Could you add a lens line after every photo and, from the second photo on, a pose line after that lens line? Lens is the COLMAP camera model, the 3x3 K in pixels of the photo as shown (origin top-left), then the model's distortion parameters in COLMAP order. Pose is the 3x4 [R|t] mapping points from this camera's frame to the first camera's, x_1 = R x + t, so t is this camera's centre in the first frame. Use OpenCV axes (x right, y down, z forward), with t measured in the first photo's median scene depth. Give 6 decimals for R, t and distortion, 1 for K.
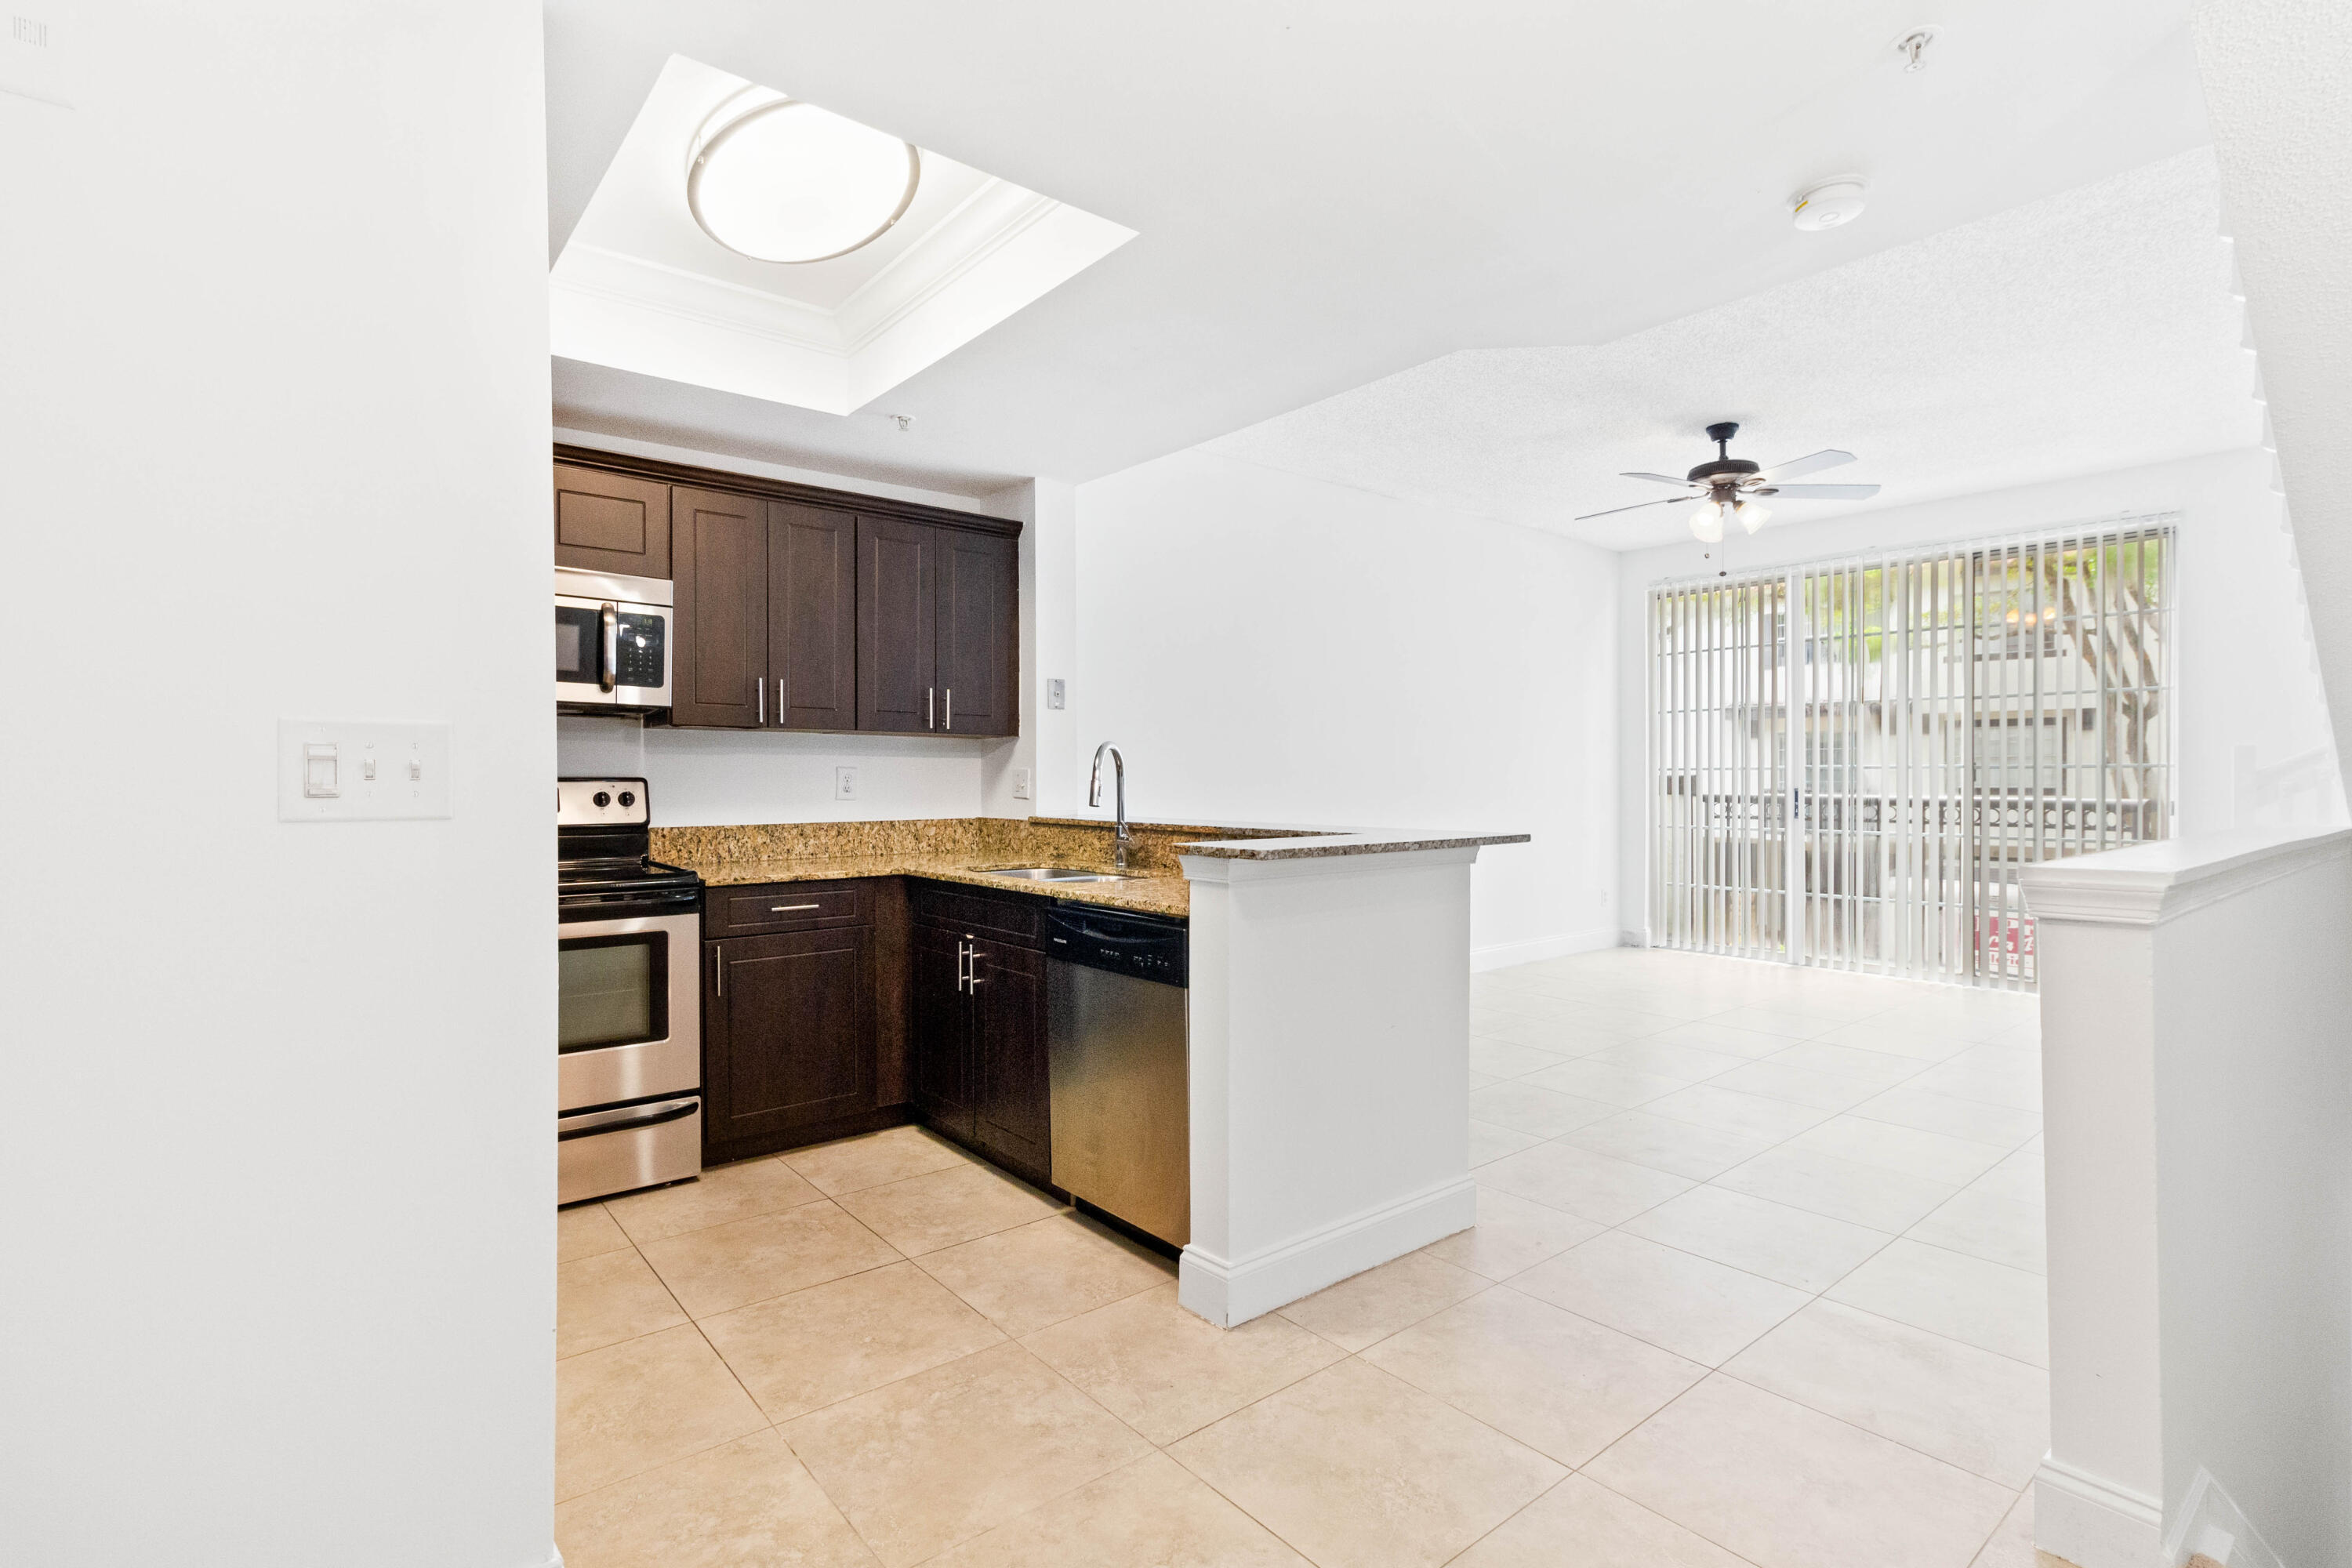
lens RADIAL K [[1109.1, 0, 1176.0], [0, 1109.1, 784.0], [0, 0, 1]] dist [-0.023849, 0.000394]
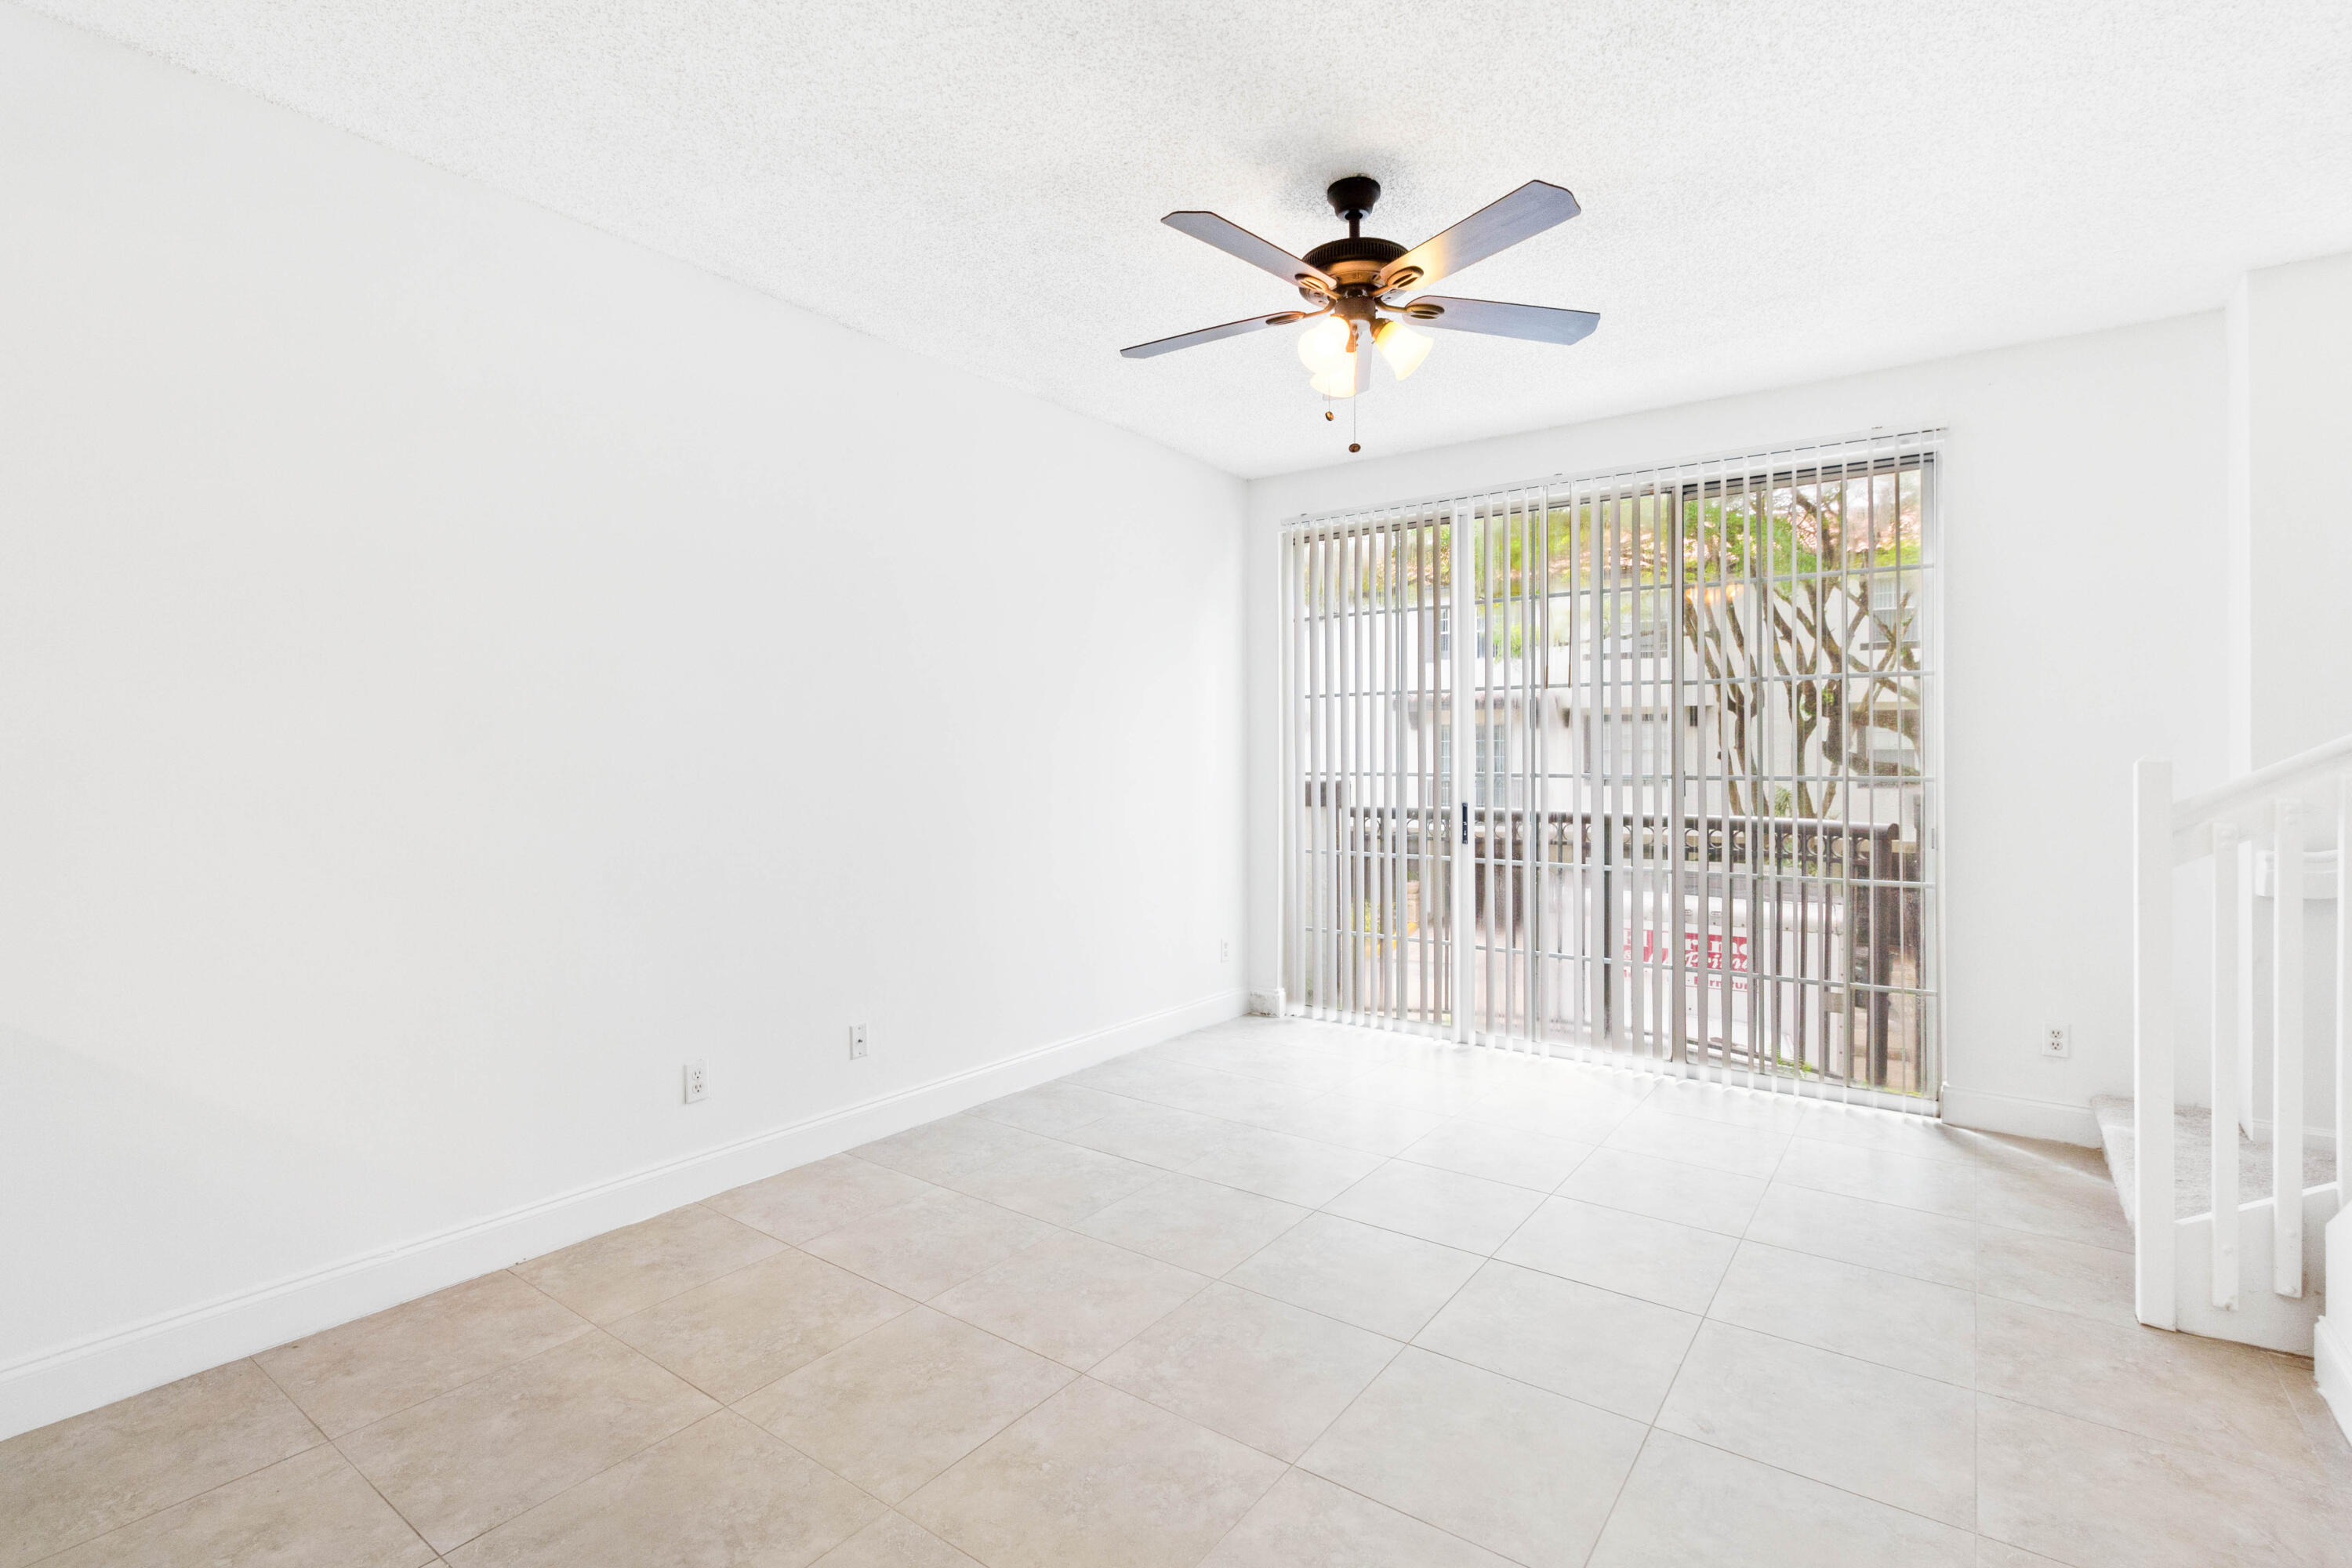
lens RADIAL K [[1093.8, 0, 1179.5], [0, 1093.8, 731.0], [0, 0, 1]] dist [0.000020, -0.000111]
pose [[0.964695, 0.012473, 0.263074, 0.178214], [-0.003239, 0.999364, -0.035505, -0.015965], [-0.263349, 0.033400, 0.964122, 0.328308]]
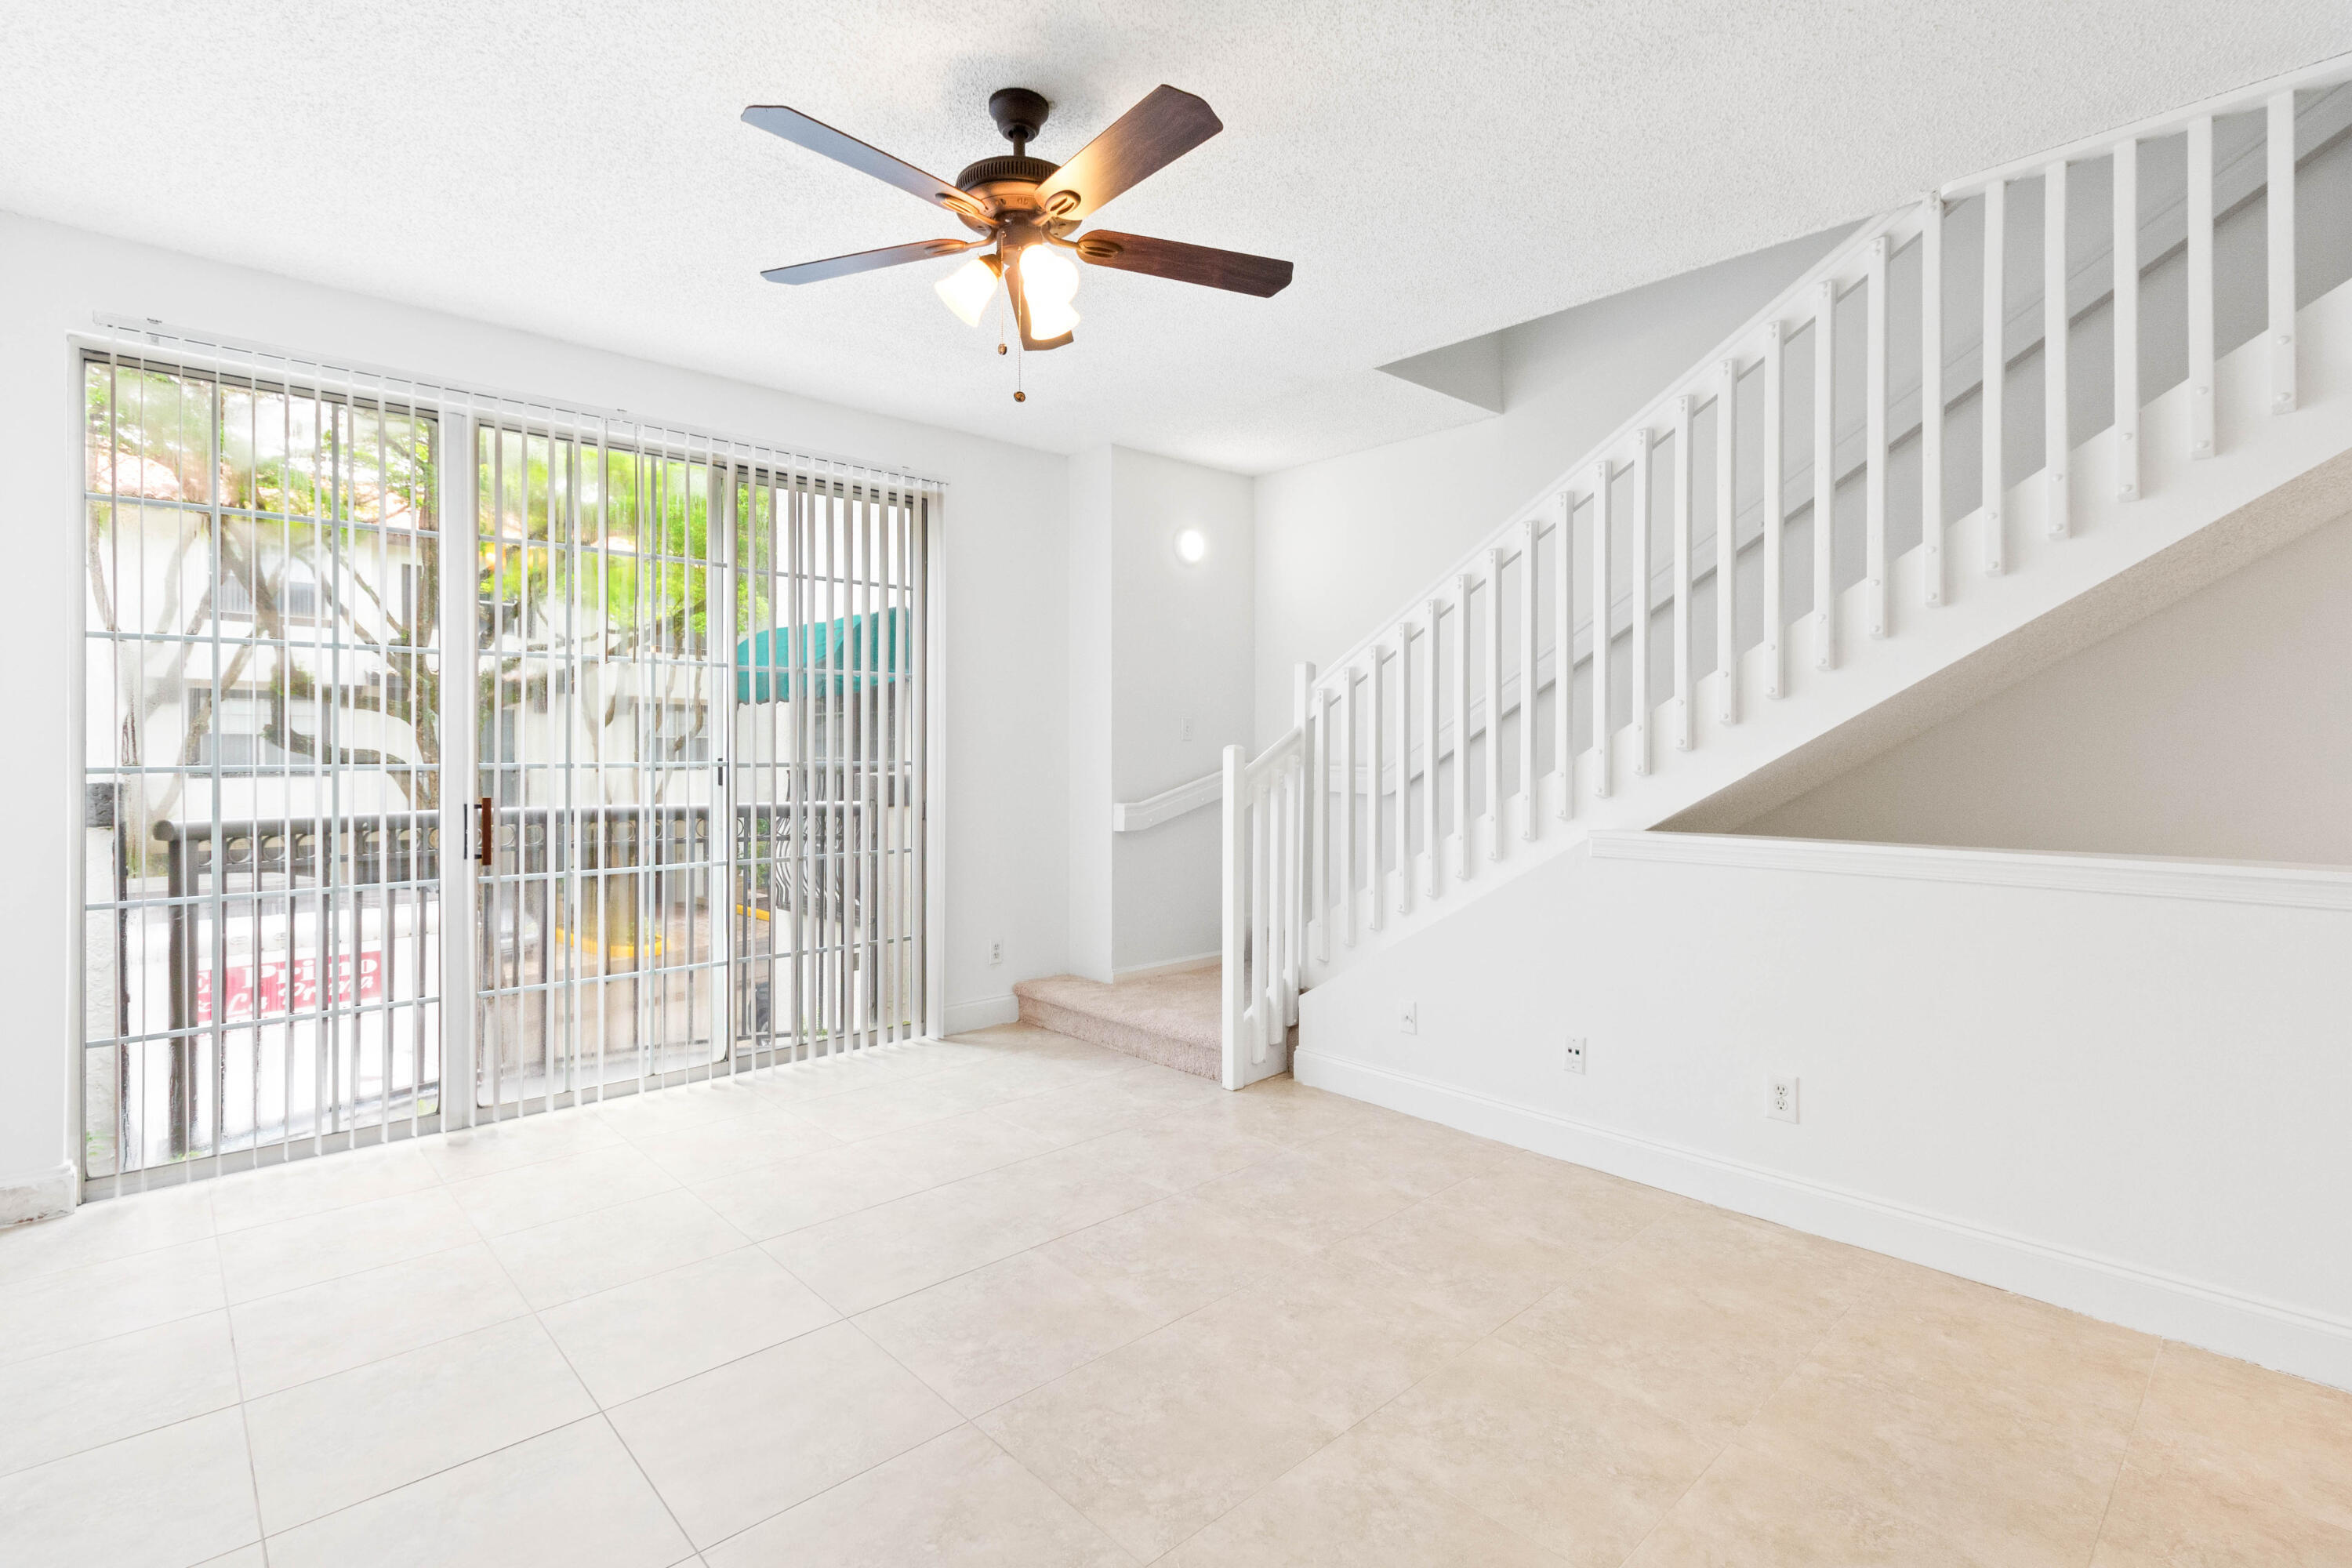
lens RADIAL K [[1093.8, 0, 1179.5], [0, 1093.8, 731.0], [0, 0, 1]] dist [0.000020, -0.000111]
pose [[-0.070199, 0.019125, 0.997350, -0.001153], [0.007747, 0.999796, -0.018626, -0.018352], [-0.997503, 0.006419, -0.070333, 0.649838]]
